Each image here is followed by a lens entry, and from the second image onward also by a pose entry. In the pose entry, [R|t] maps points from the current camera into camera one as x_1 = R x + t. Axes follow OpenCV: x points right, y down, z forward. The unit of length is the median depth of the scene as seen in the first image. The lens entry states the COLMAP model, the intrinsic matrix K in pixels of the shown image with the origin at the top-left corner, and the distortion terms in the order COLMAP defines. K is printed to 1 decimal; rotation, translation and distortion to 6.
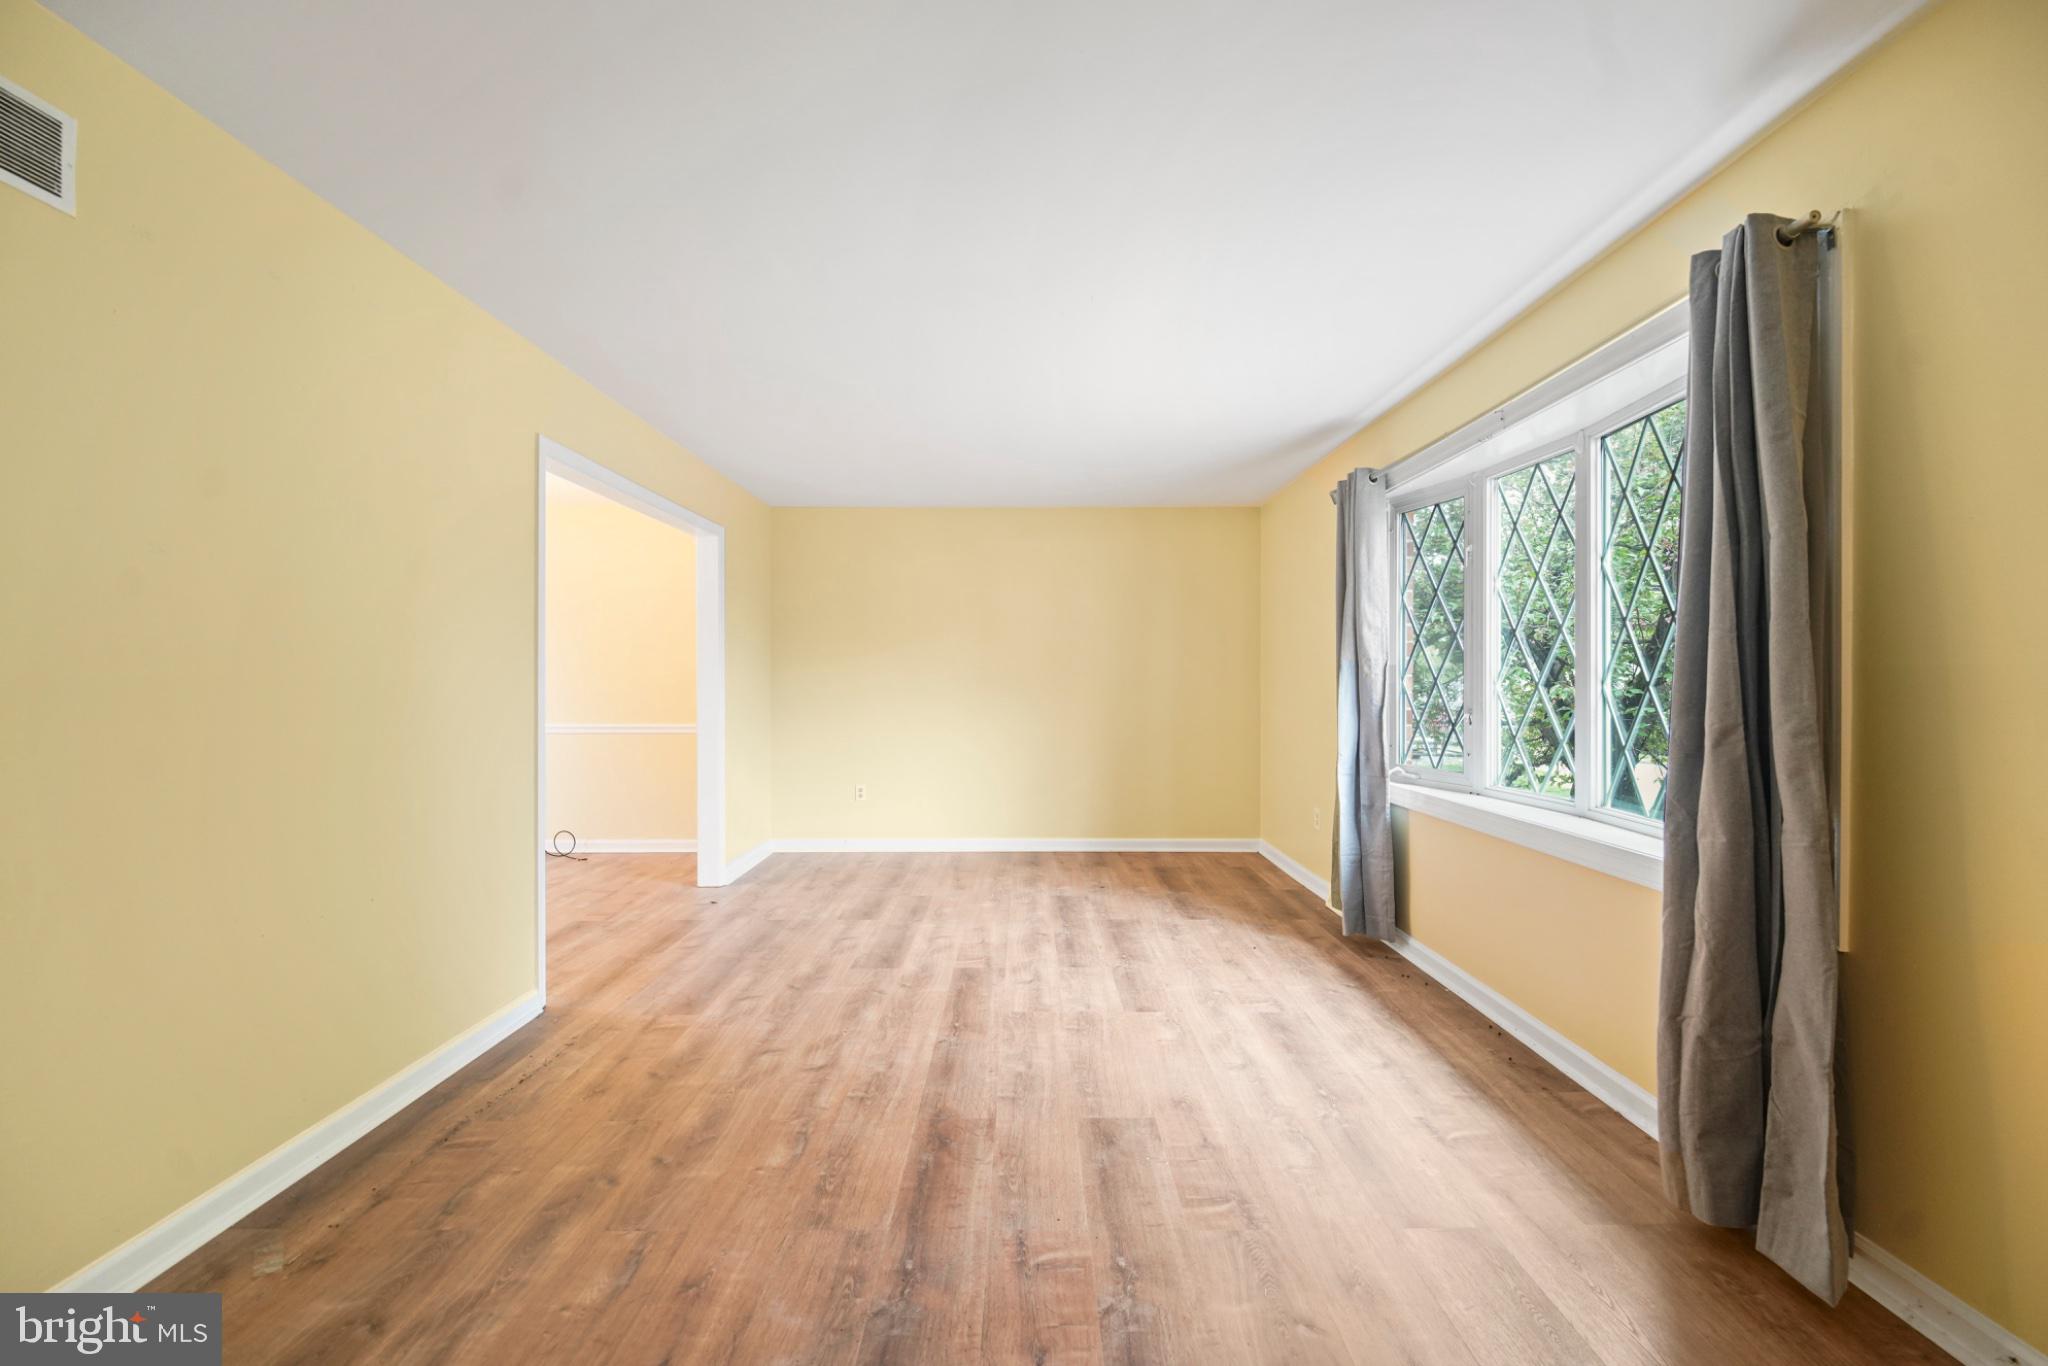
lens RADIAL K [[847.7, 0, 1015.9], [0, 847.7, 689.9], [0, 0, 1]] dist [0.007763, -0.008383]
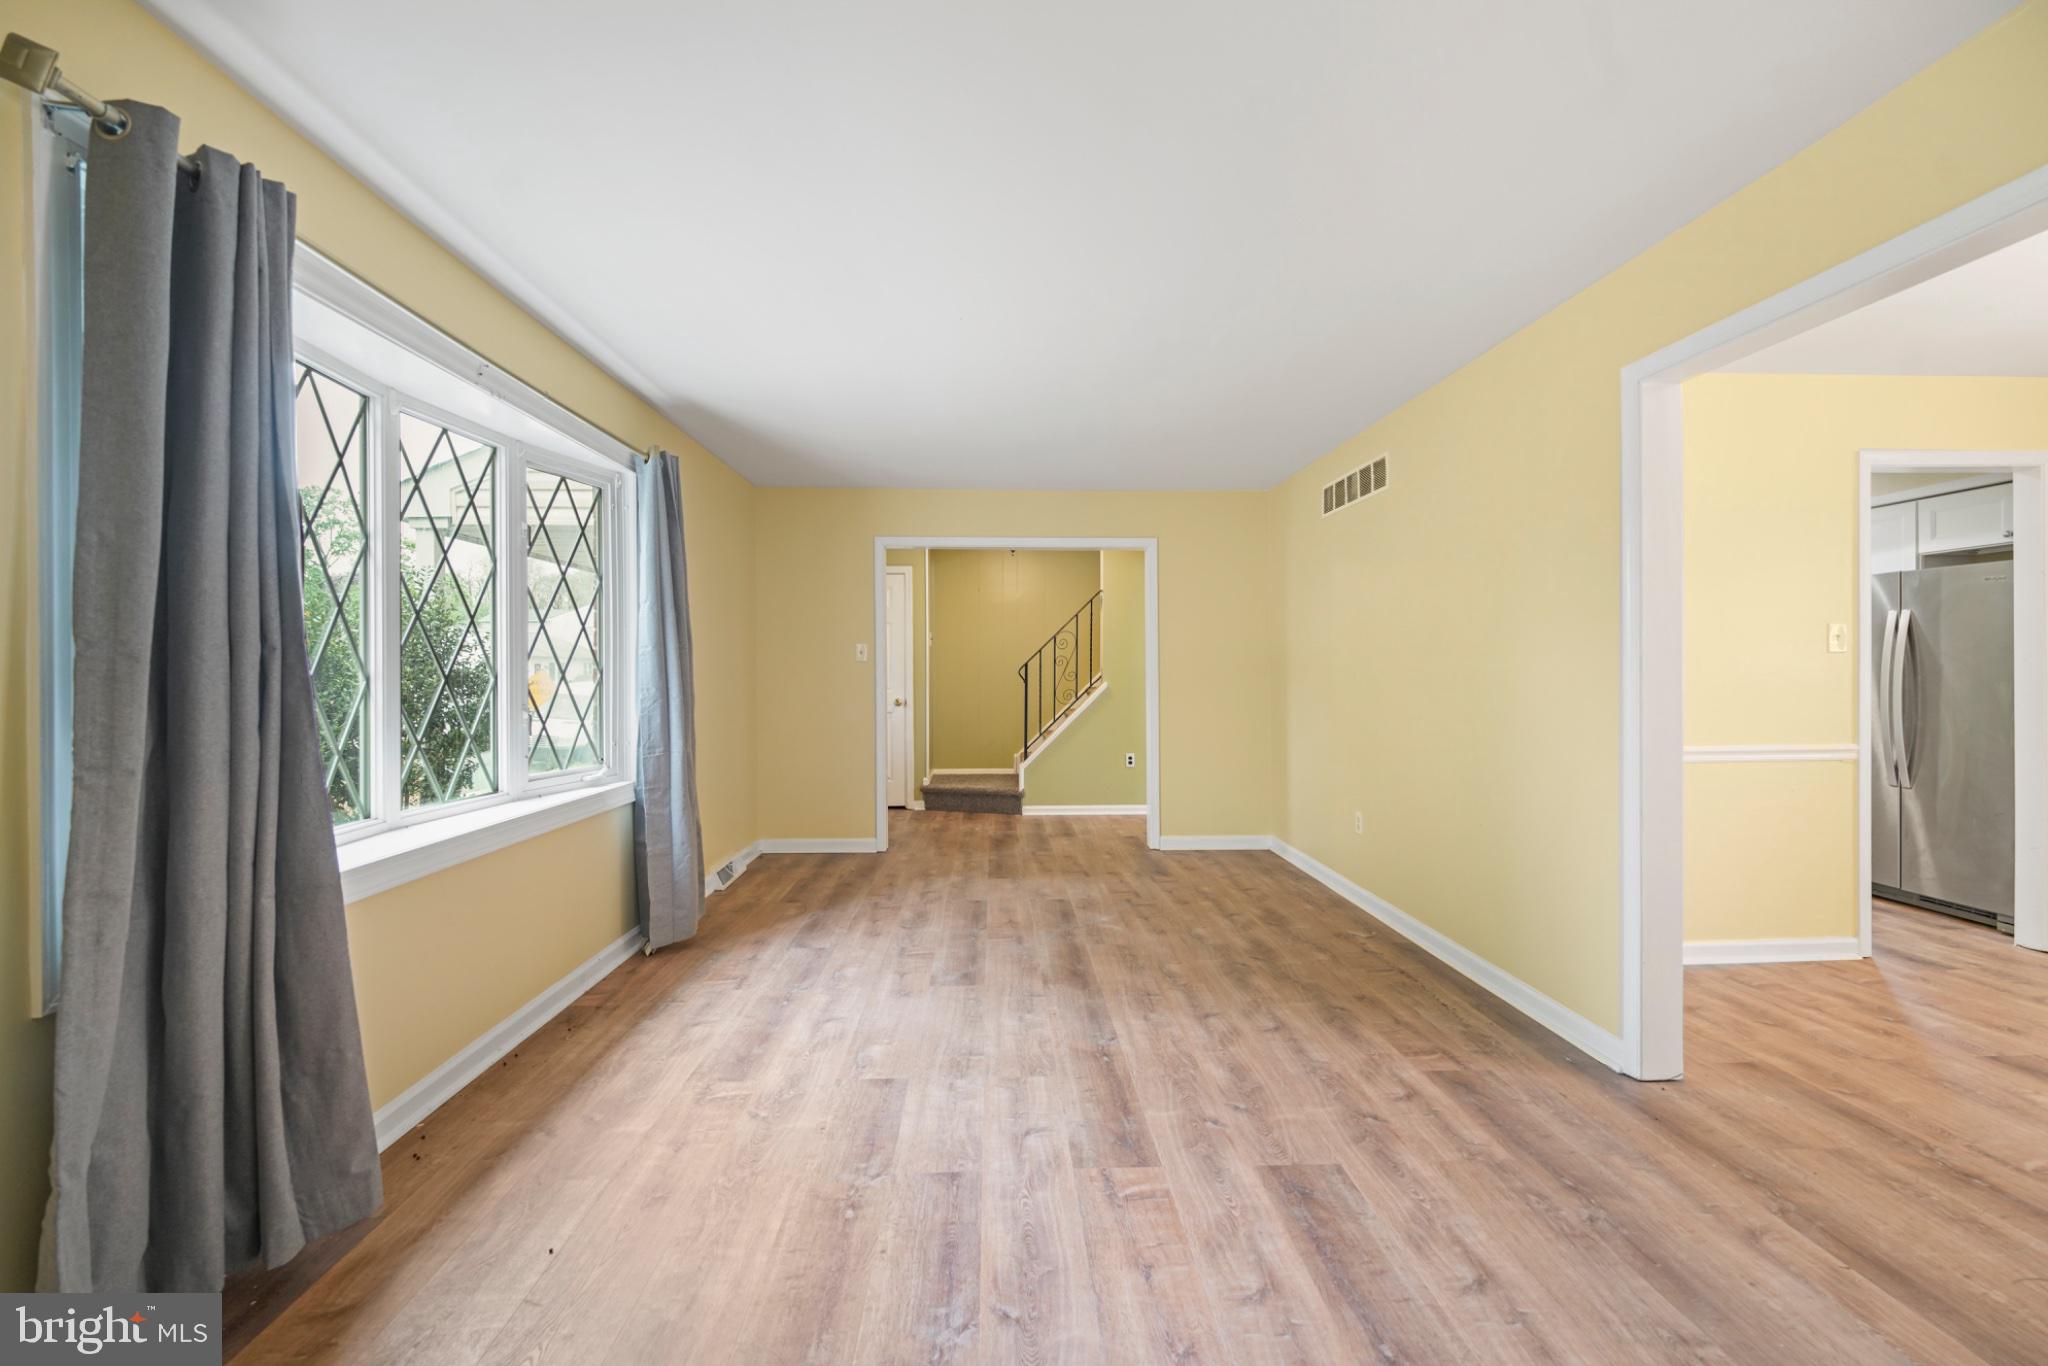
lens RADIAL K [[847.7, 0, 1027.0], [0, 847.7, 658.8], [0, 0, 1]] dist [0.007763, -0.008383]
pose [[-0.998666, 0.003099, -0.051544, 0.057579], [0.003433, 0.999974, -0.006406, -0.019201], [0.051523, -0.006575, -0.998650, 1.897025]]
